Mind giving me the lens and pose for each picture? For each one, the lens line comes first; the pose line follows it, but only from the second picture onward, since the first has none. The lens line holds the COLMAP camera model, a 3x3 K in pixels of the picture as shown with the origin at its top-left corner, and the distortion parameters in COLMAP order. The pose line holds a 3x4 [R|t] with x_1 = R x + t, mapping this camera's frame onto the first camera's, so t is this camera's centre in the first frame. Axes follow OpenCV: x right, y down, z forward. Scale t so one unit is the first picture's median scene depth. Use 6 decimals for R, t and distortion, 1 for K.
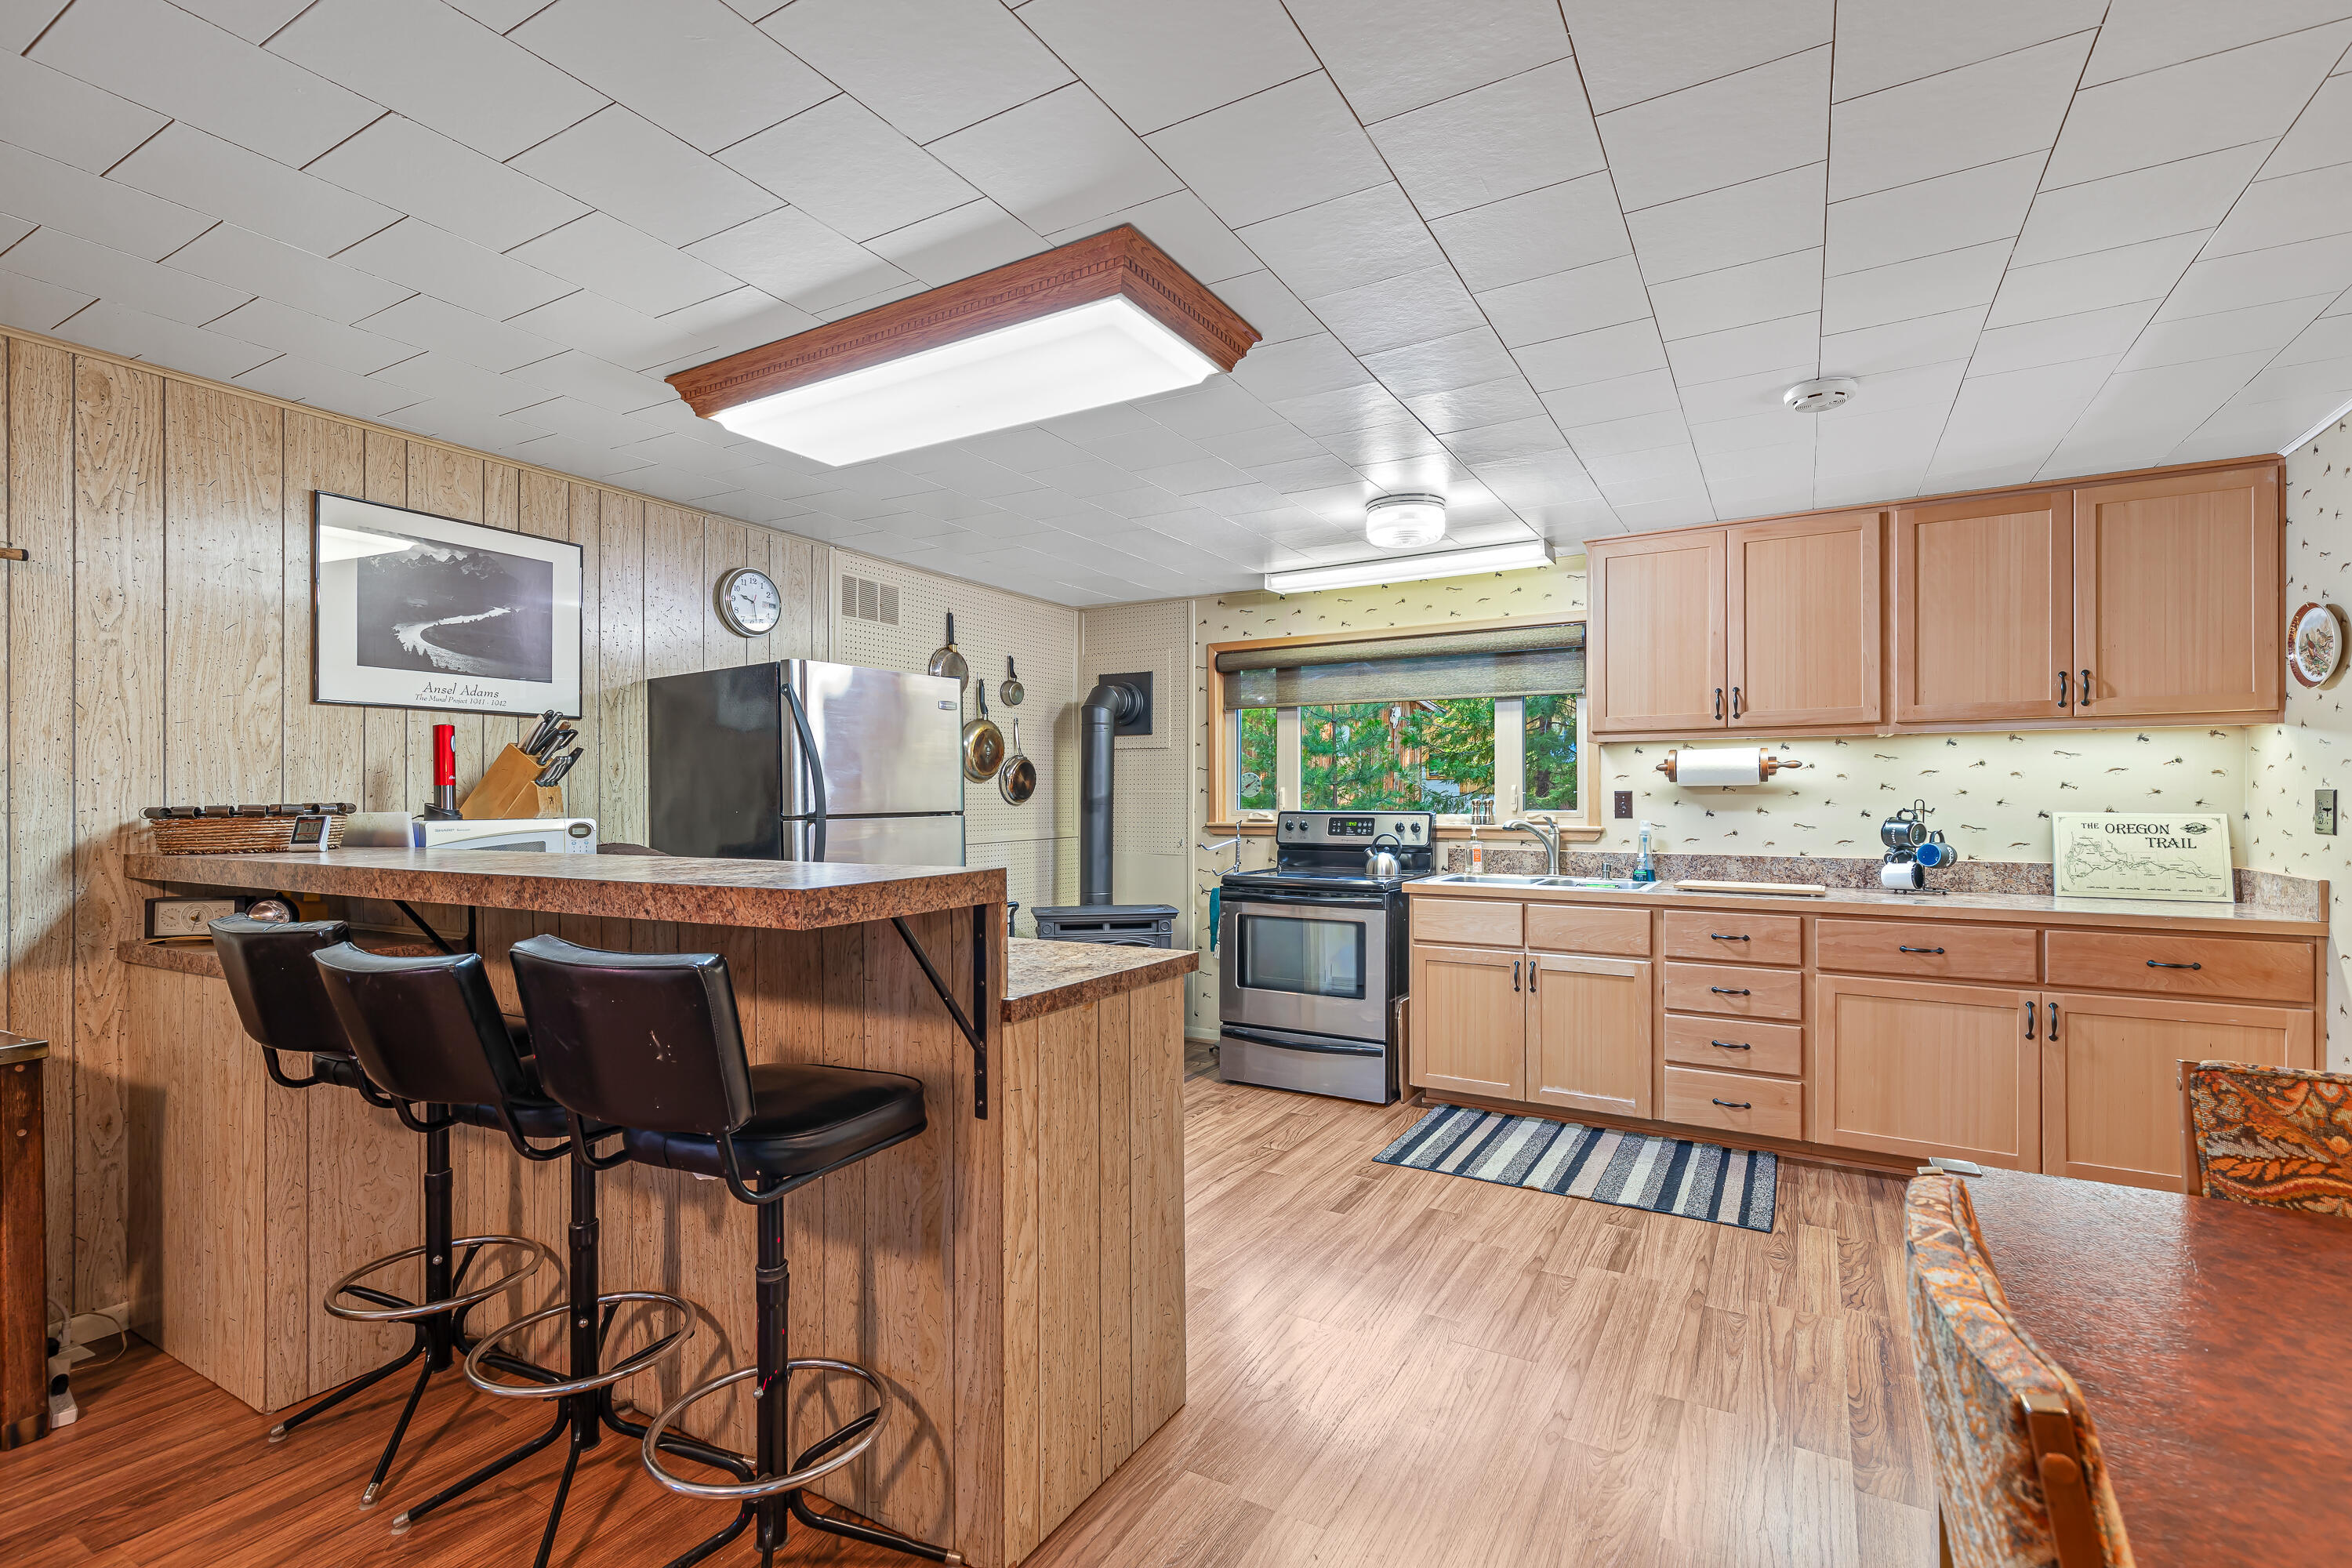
lens RADIAL K [[1076.6, 0, 1179.2], [0, 1076.6, 801.8], [0, 0, 1]] dist [0.011892, -0.000120]
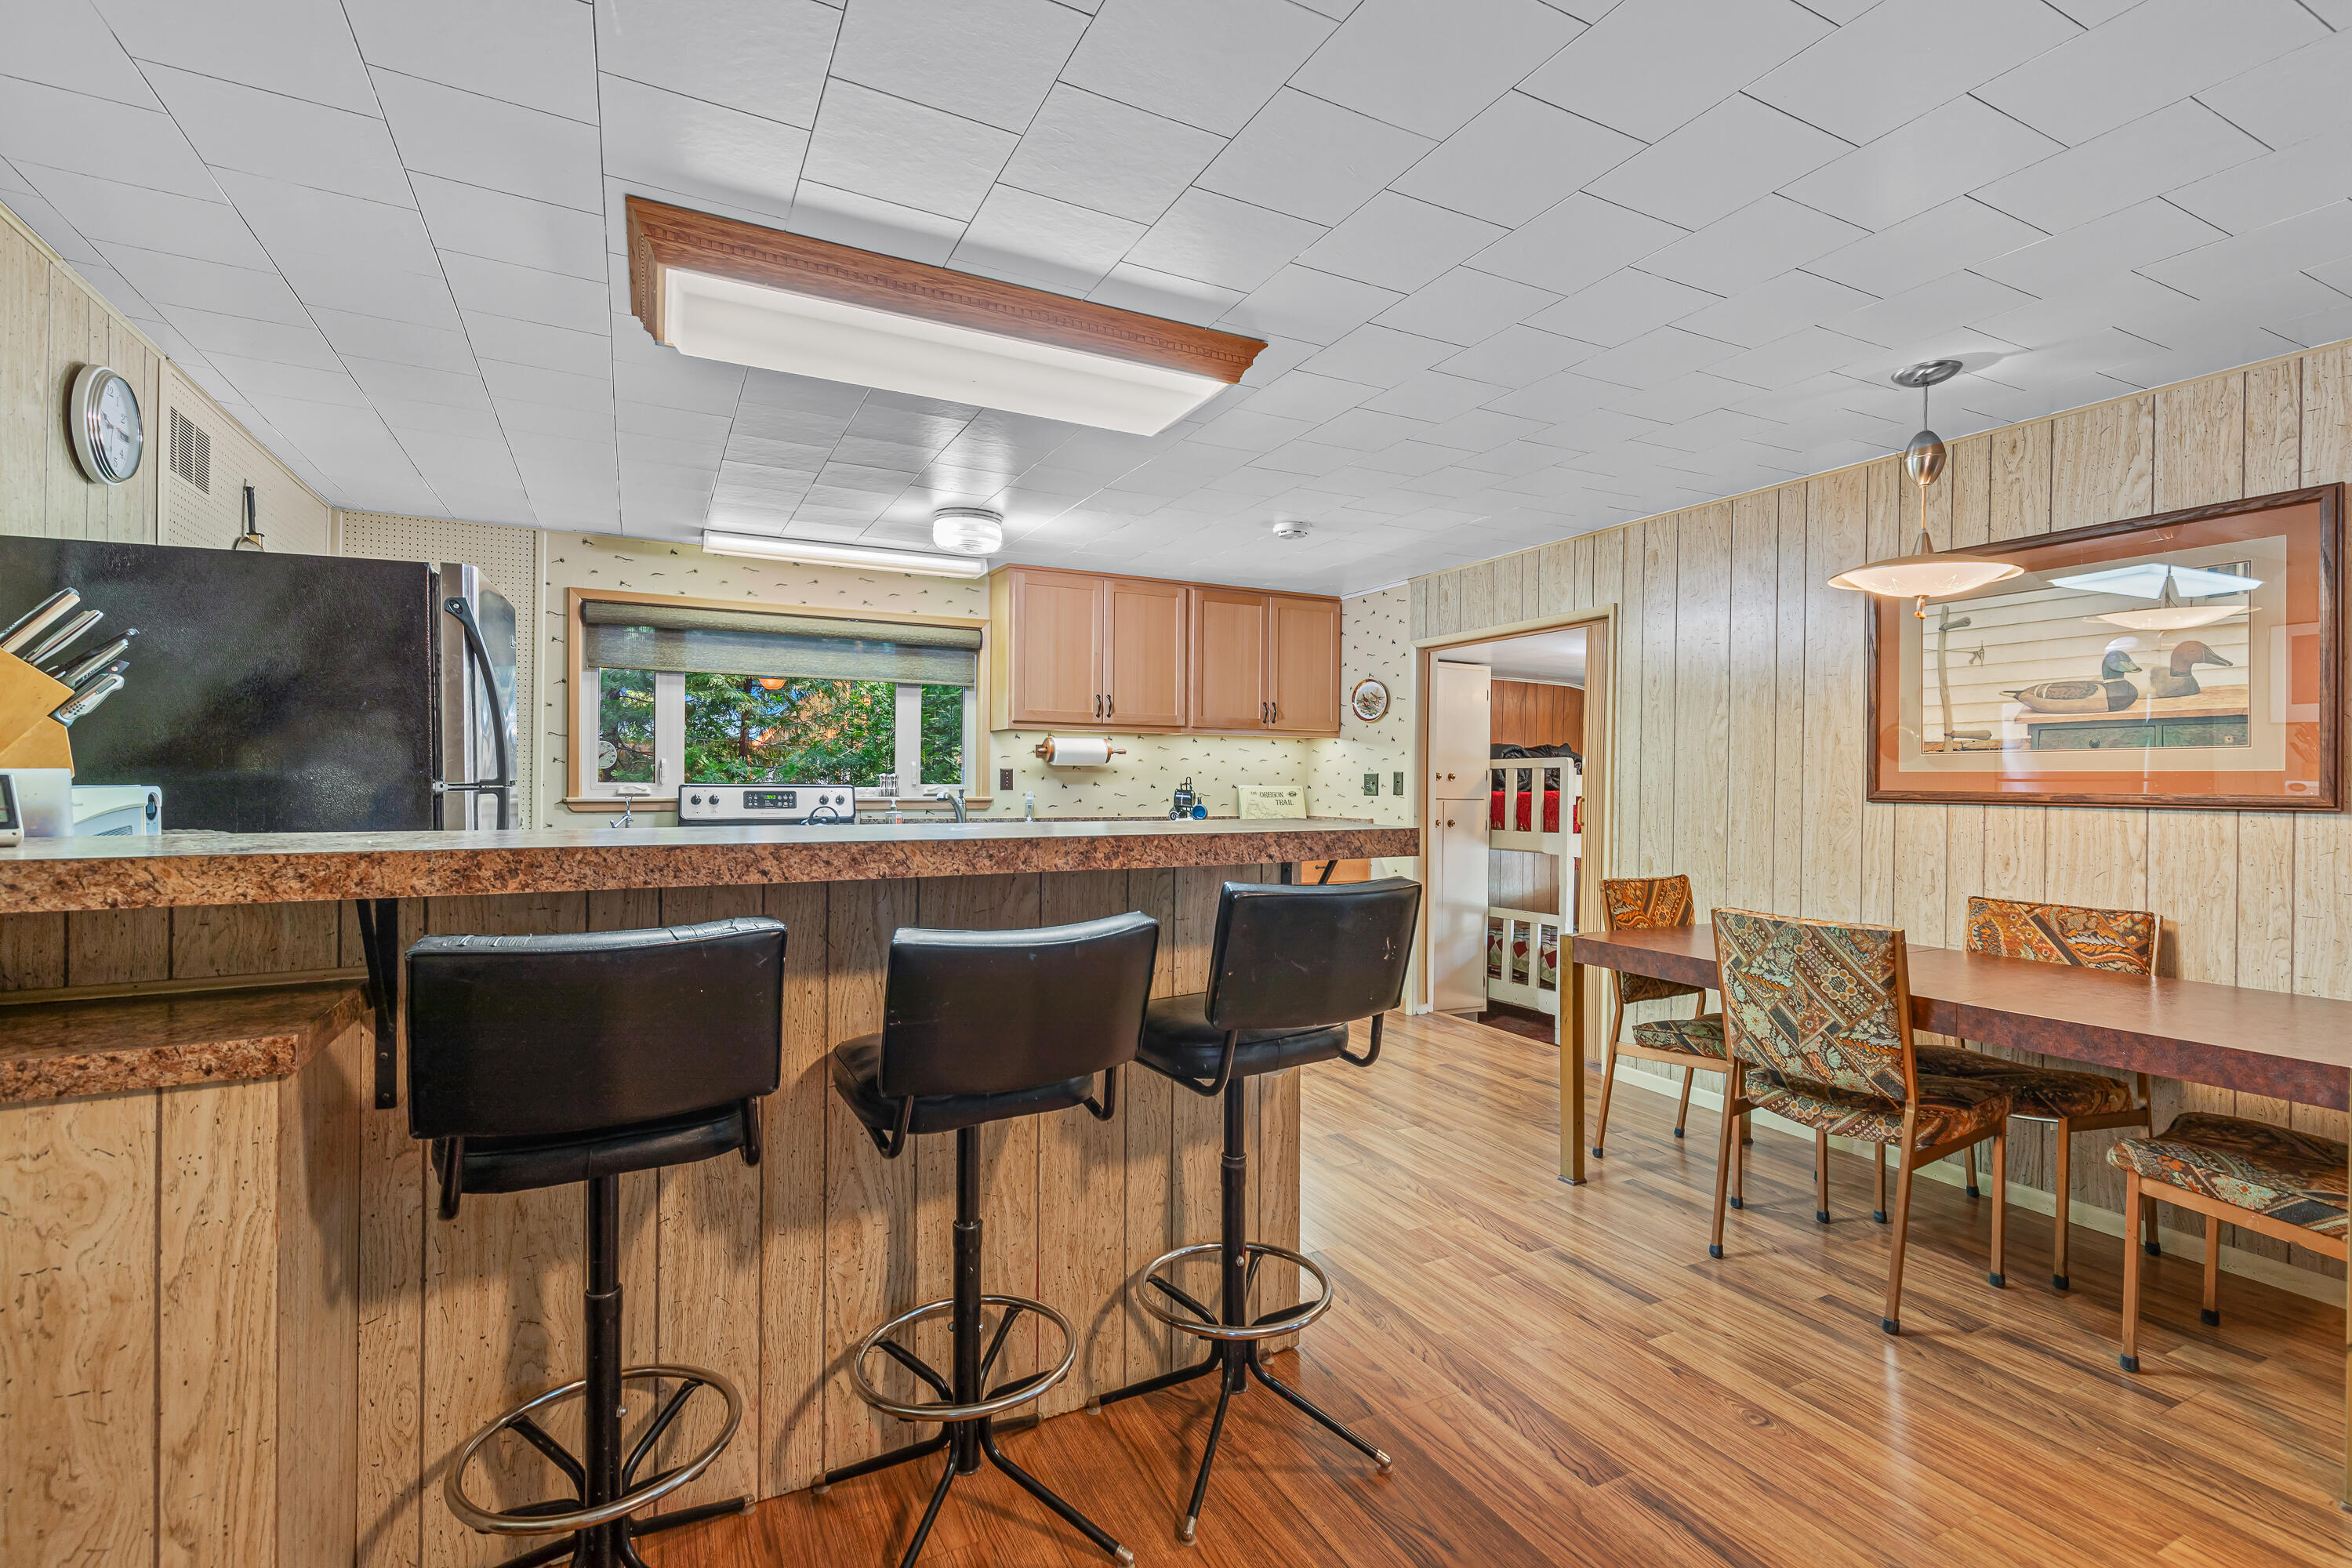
lens RADIAL K [[1076.6, 0, 1192.3], [0, 1076.6, 786.3], [0, 0, 1]] dist [0.011892, -0.000120]
pose [[0.530461, 0.001803, 0.847708, -0.592828], [-0.005148, 0.999986, 0.001095, 0.009336], [-0.847694, -0.004945, 0.530463, 0.173614]]
